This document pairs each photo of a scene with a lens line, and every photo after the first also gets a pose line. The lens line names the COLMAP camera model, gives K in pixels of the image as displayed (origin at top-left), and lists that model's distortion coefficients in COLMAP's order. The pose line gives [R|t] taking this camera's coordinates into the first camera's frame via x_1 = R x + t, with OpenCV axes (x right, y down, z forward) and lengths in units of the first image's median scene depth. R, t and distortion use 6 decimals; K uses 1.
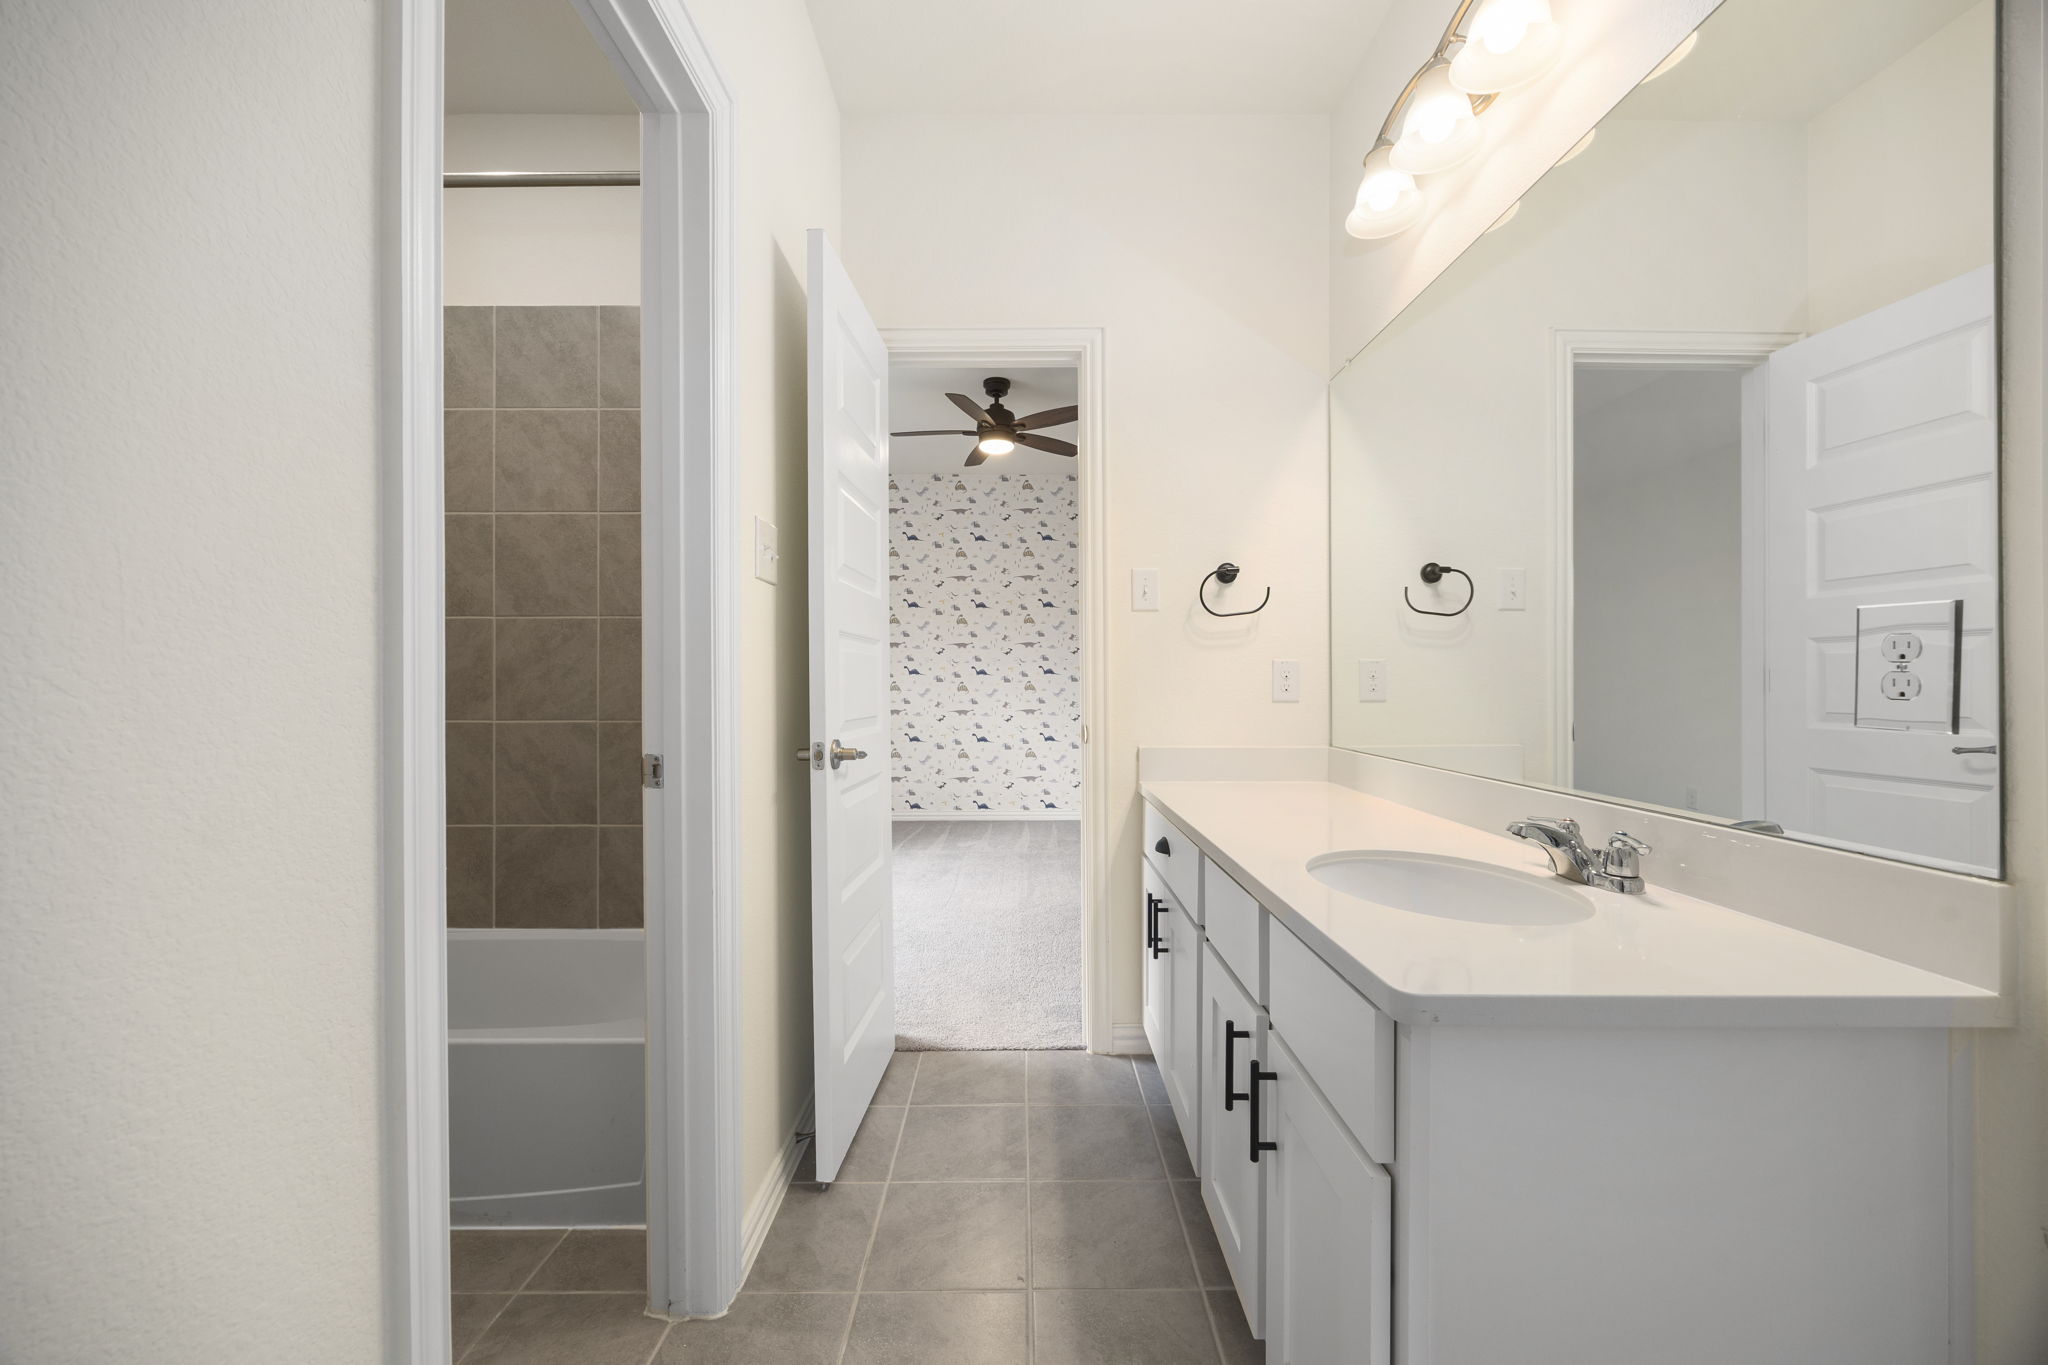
lens RADIAL K [[780.6, 0, 1020.4], [0, 780.6, 685.3], [0, 0, 1]] dist [-0.001019, -0.000231]
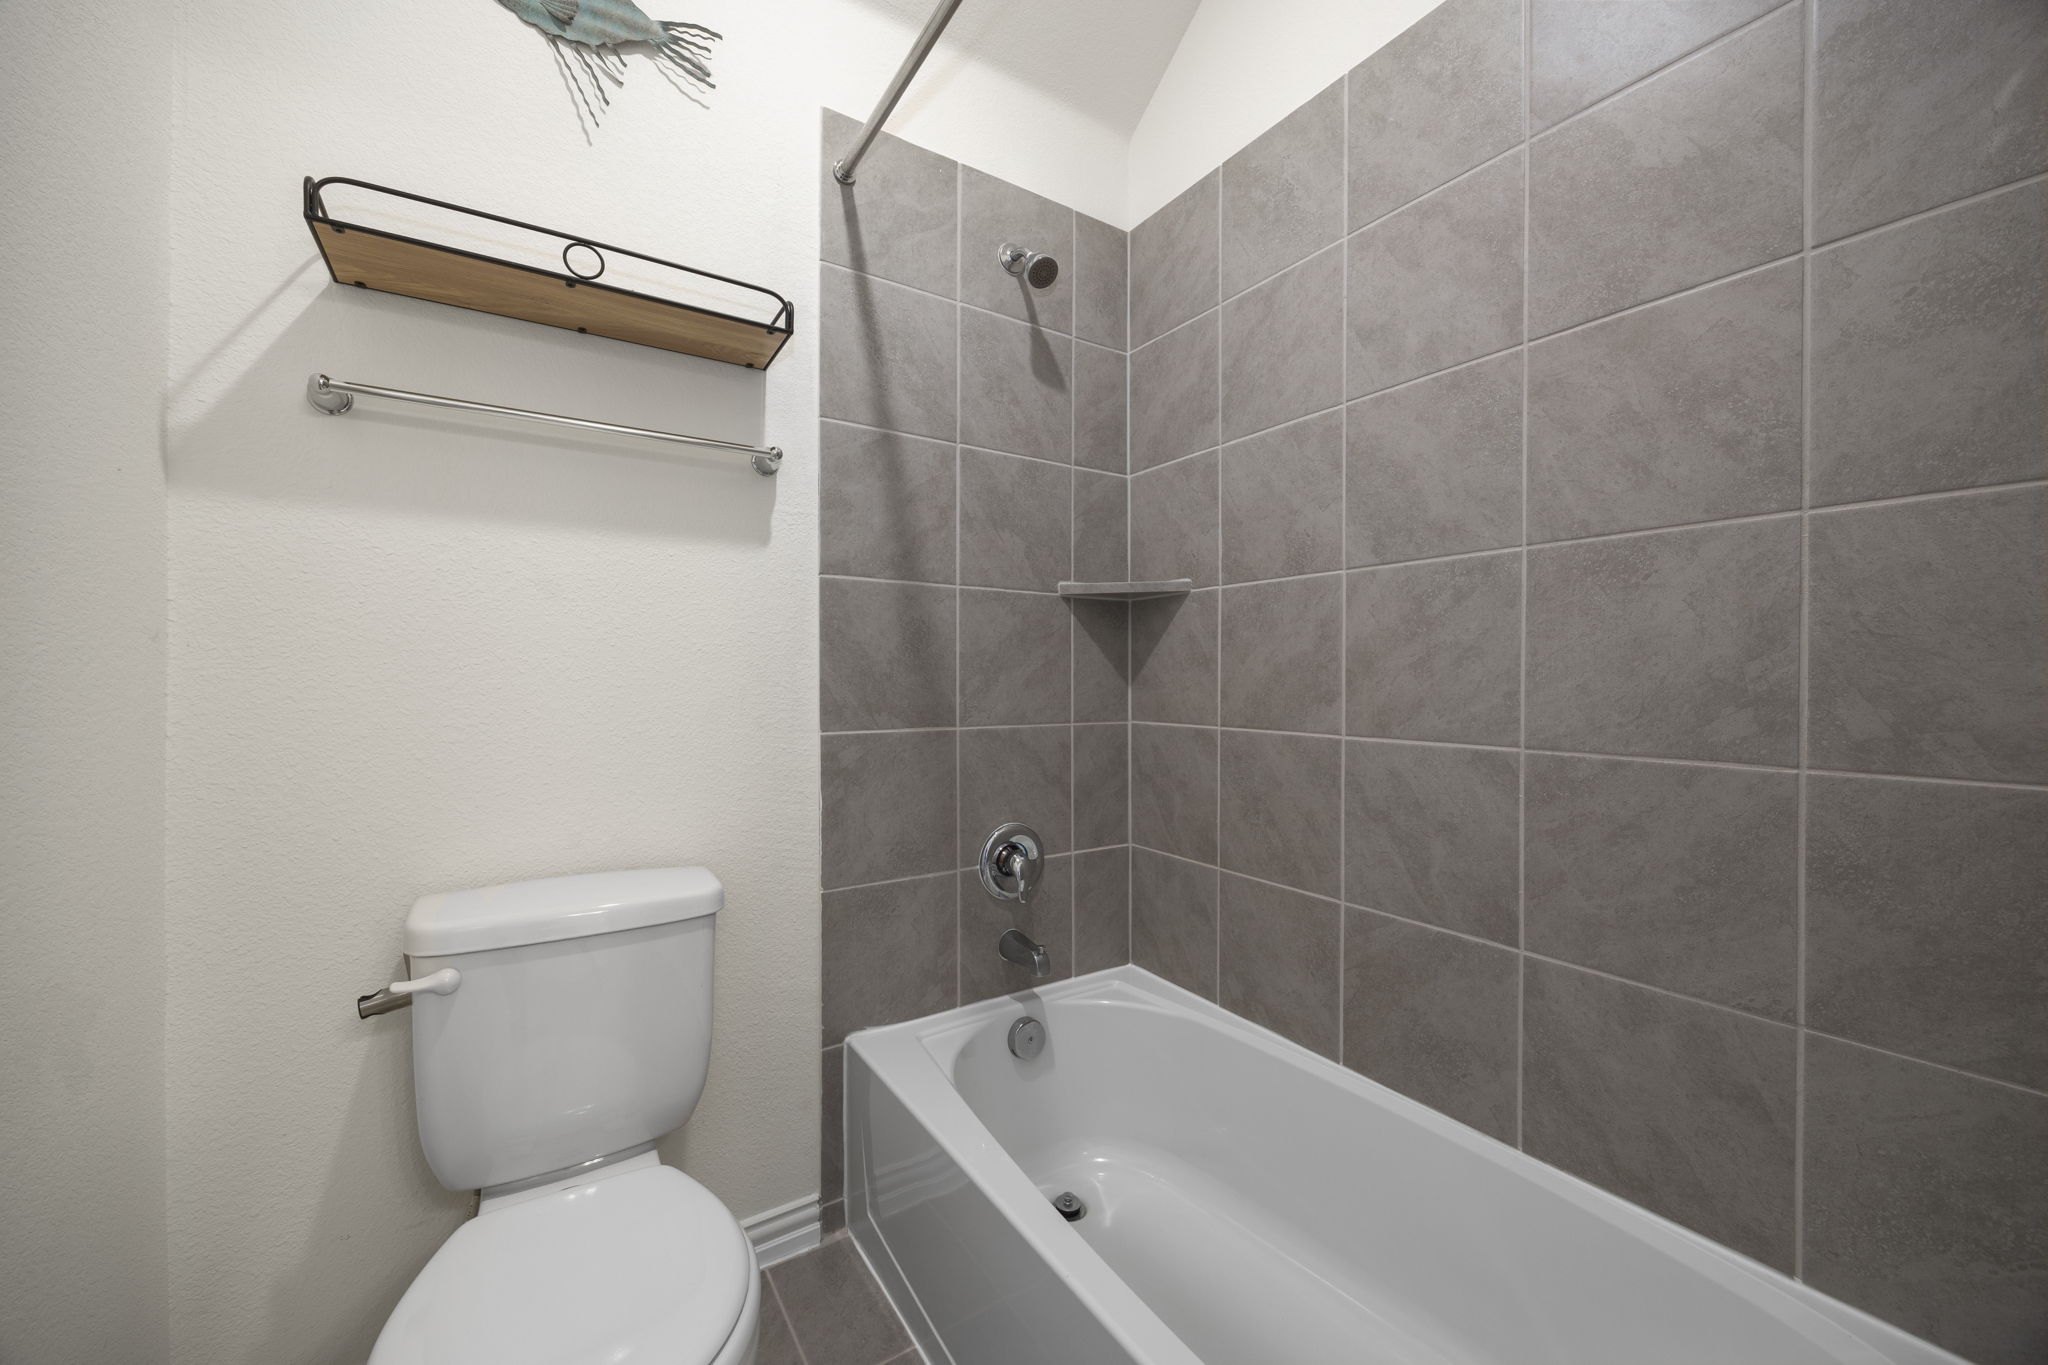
lens RADIAL K [[780.6, 0, 1019.2], [0, 780.6, 681.6], [0, 0, 1]] dist [-0.001019, -0.000231]
pose [[0.542684, 0.006872, -0.839909, -0.288690], [-0.002079, 0.999974, 0.006839, -0.002081], [0.839934, -0.001965, 0.542684, 0.440287]]
